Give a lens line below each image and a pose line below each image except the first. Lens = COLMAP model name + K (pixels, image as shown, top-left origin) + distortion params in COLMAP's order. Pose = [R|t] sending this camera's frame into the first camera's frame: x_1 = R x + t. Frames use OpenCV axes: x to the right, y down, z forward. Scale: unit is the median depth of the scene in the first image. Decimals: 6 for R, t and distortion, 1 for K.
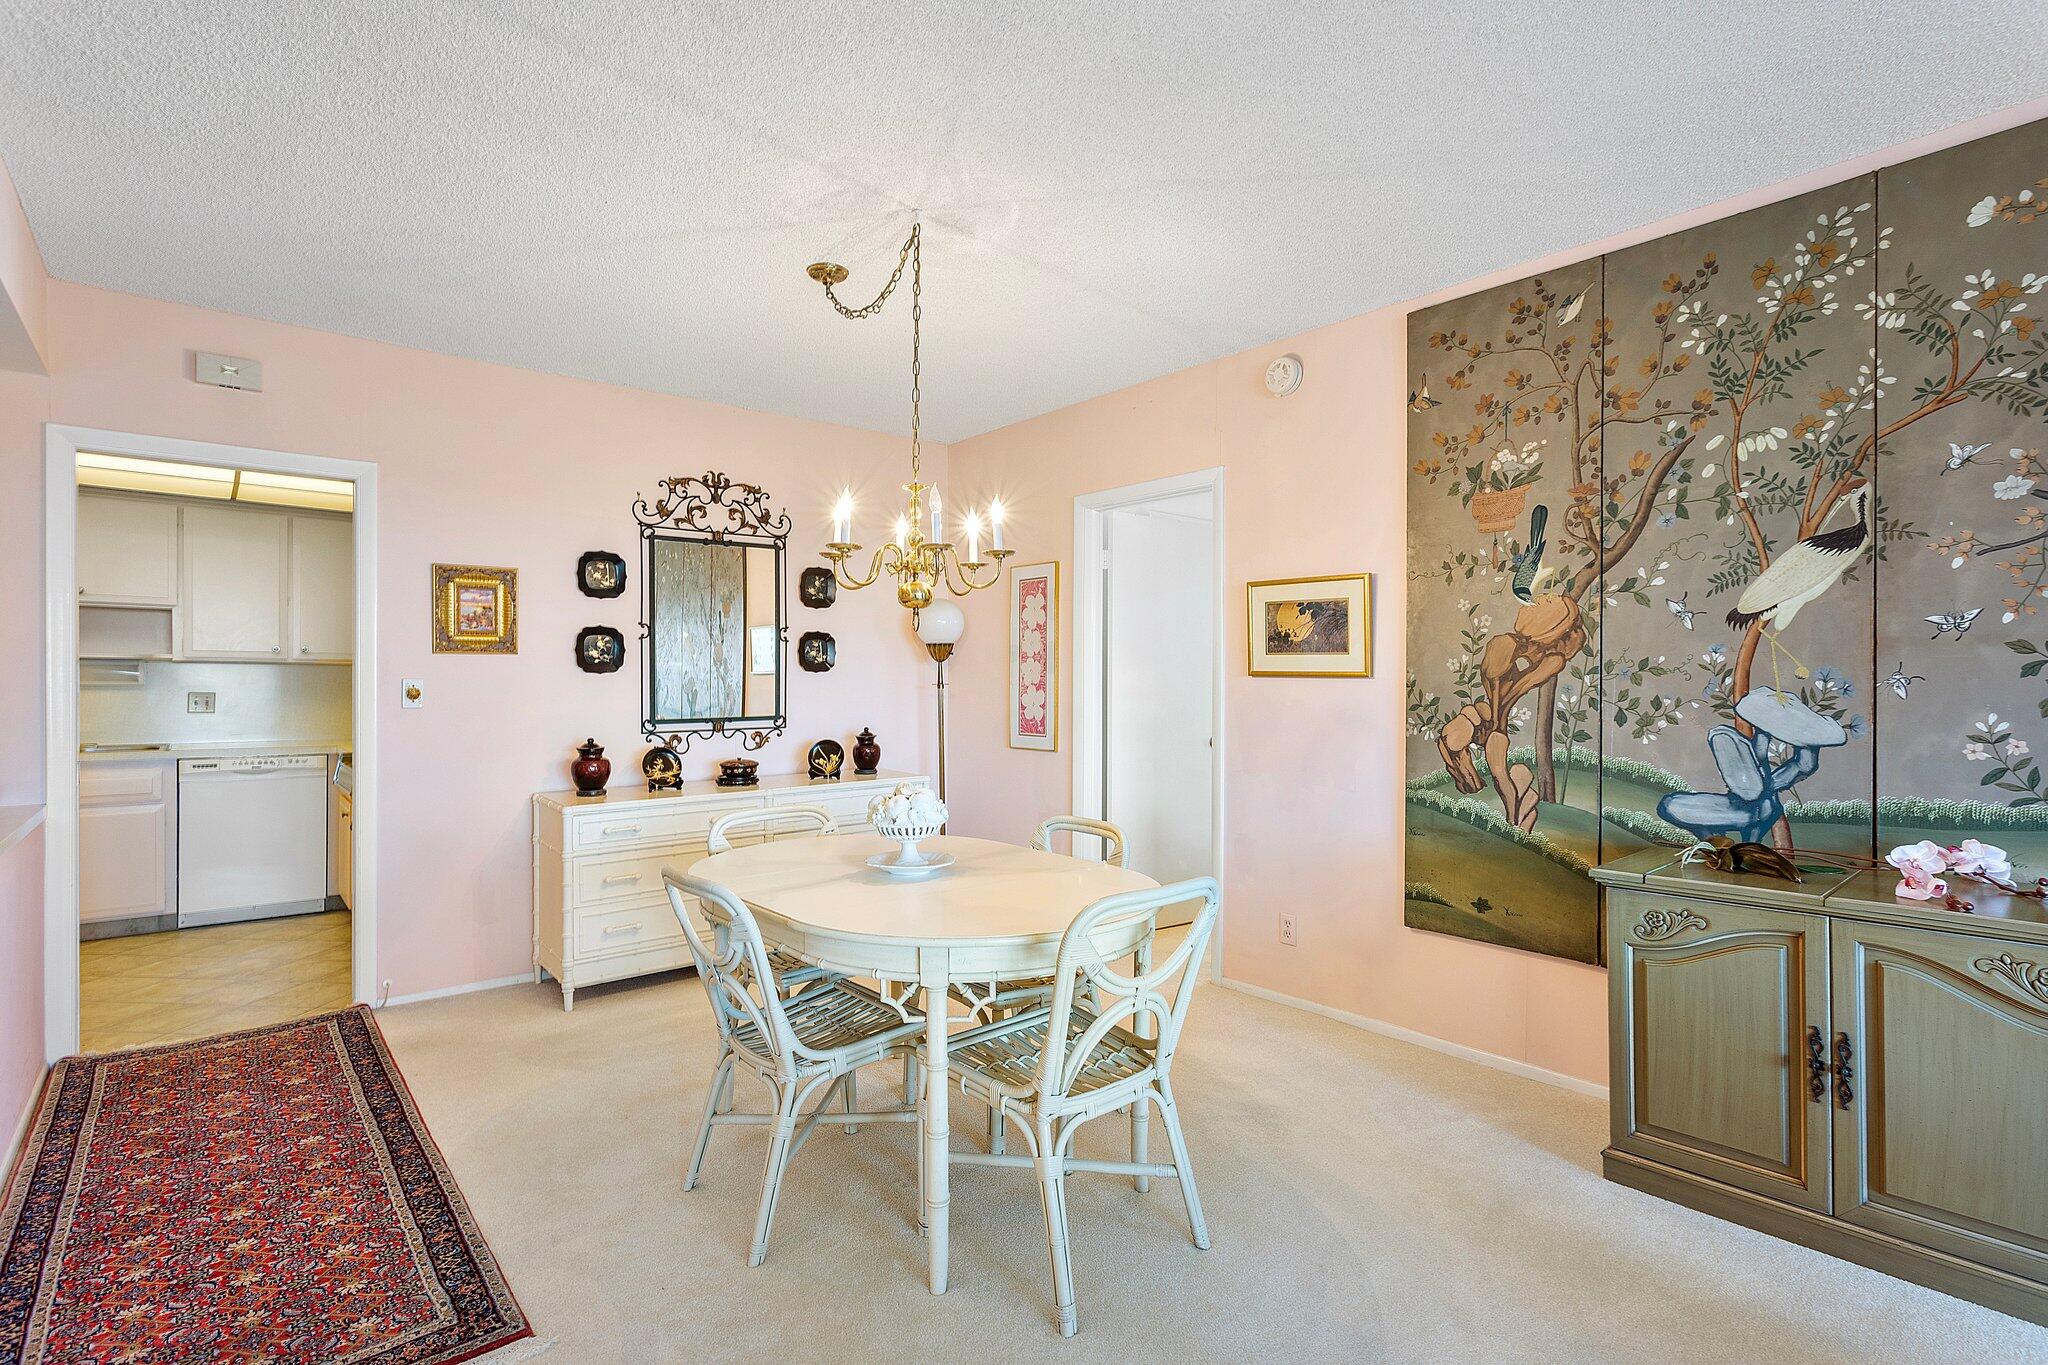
lens RADIAL K [[992.0, 0, 1024.0], [0, 992.0, 682.5], [0, 0, 1]] dist [0.001346, 0.000180]
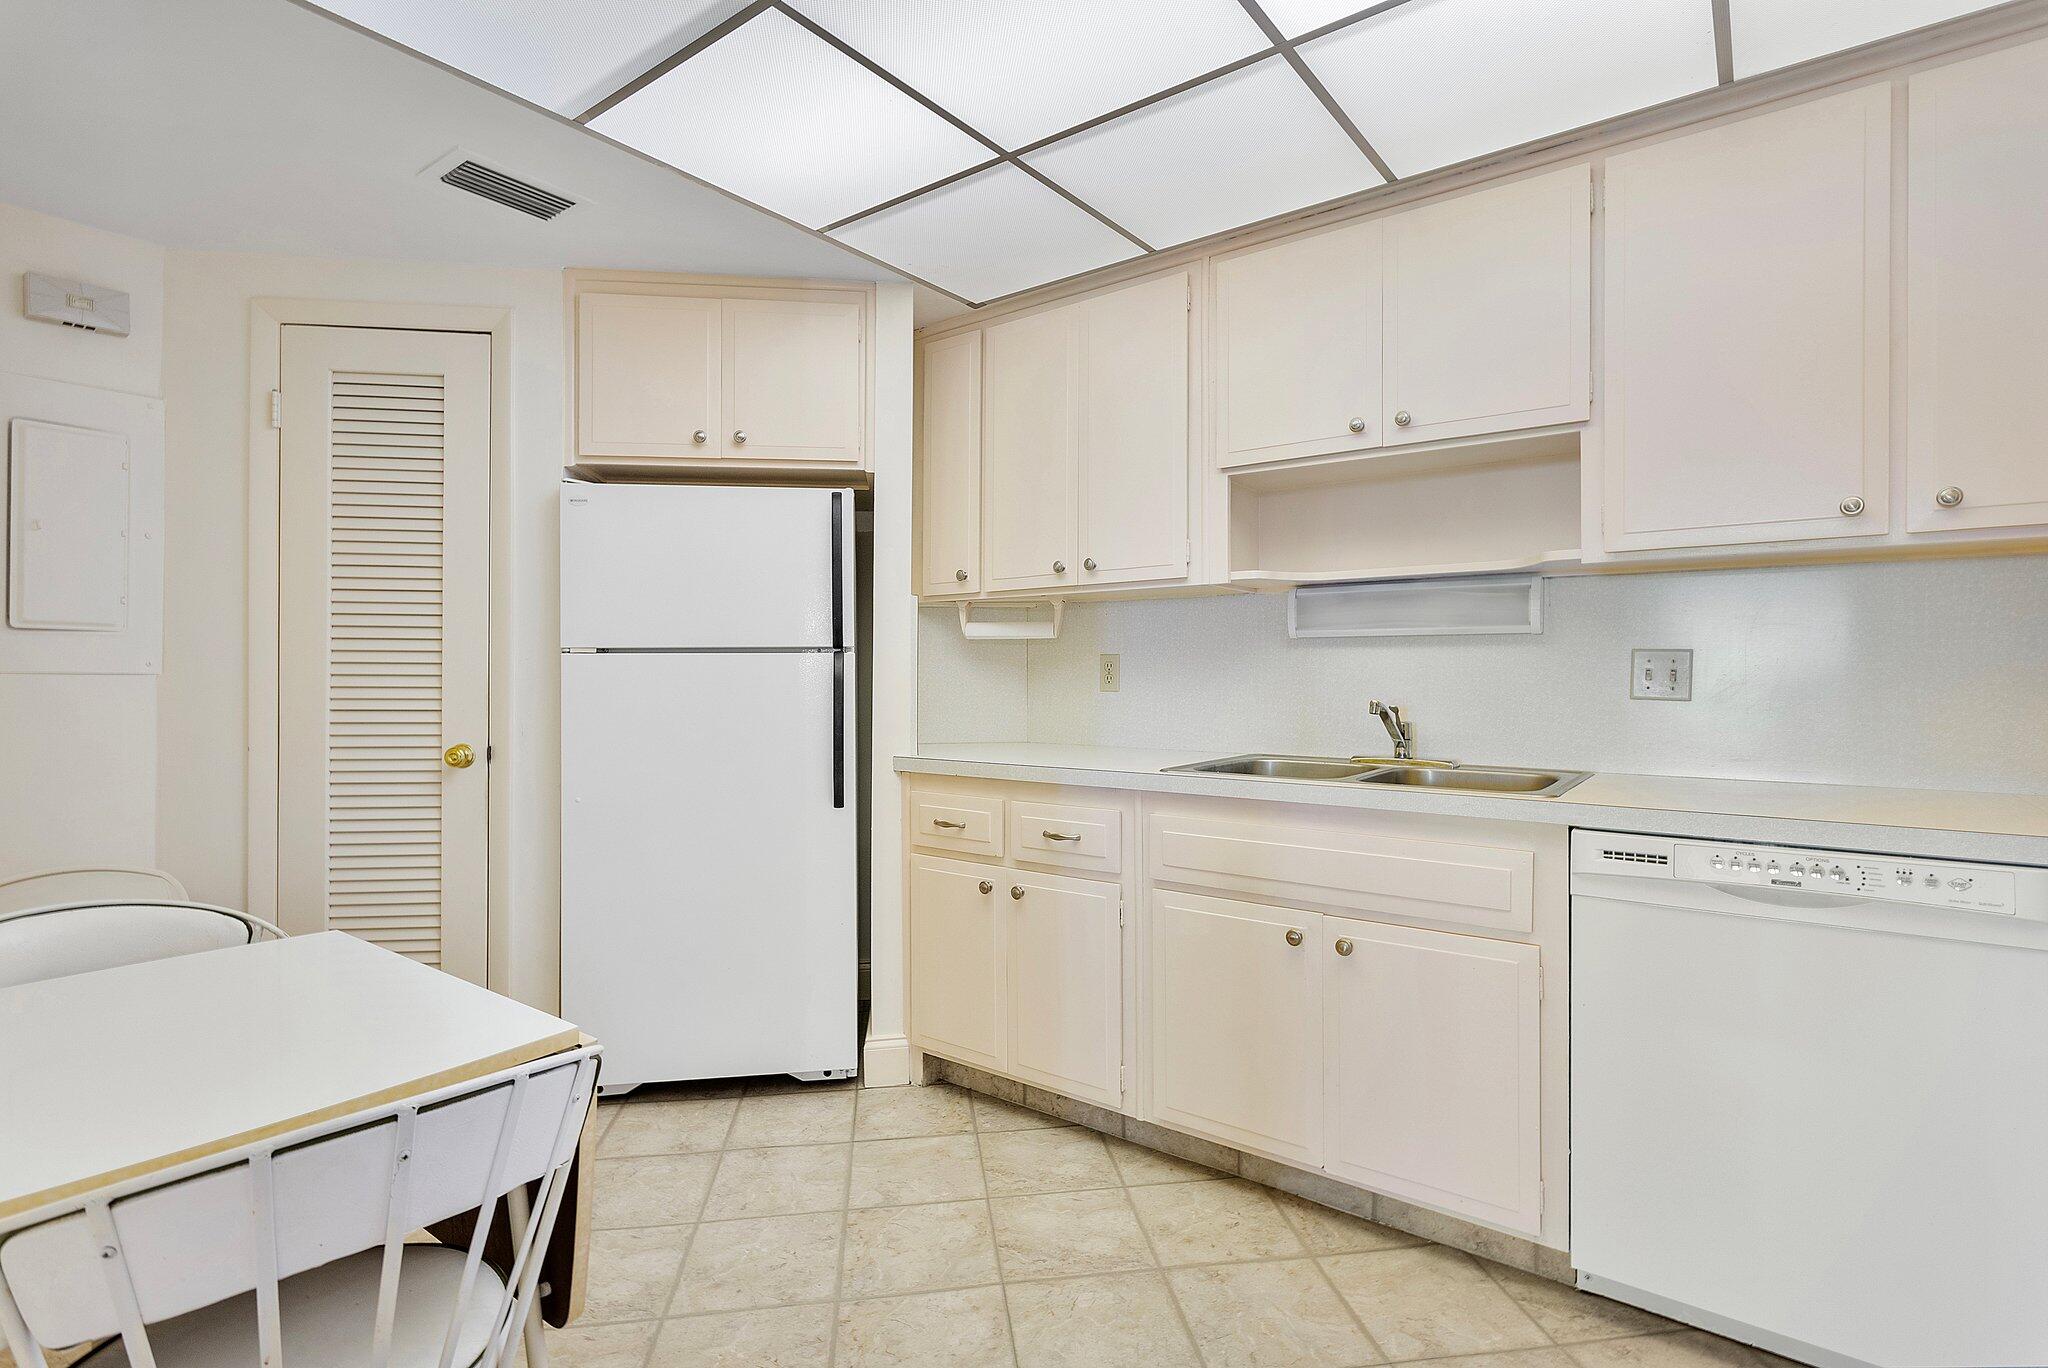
lens RADIAL K [[992.0, 0, 1024.0], [0, 992.0, 684.0], [0, 0, 1]] dist [0.001346, 0.000180]
pose [[0.223220, 0.001593, -0.974767, -0.522402], [0.007300, 0.999968, 0.003306, 0.021764], [0.974741, -0.007854, 0.223202, 0.697037]]
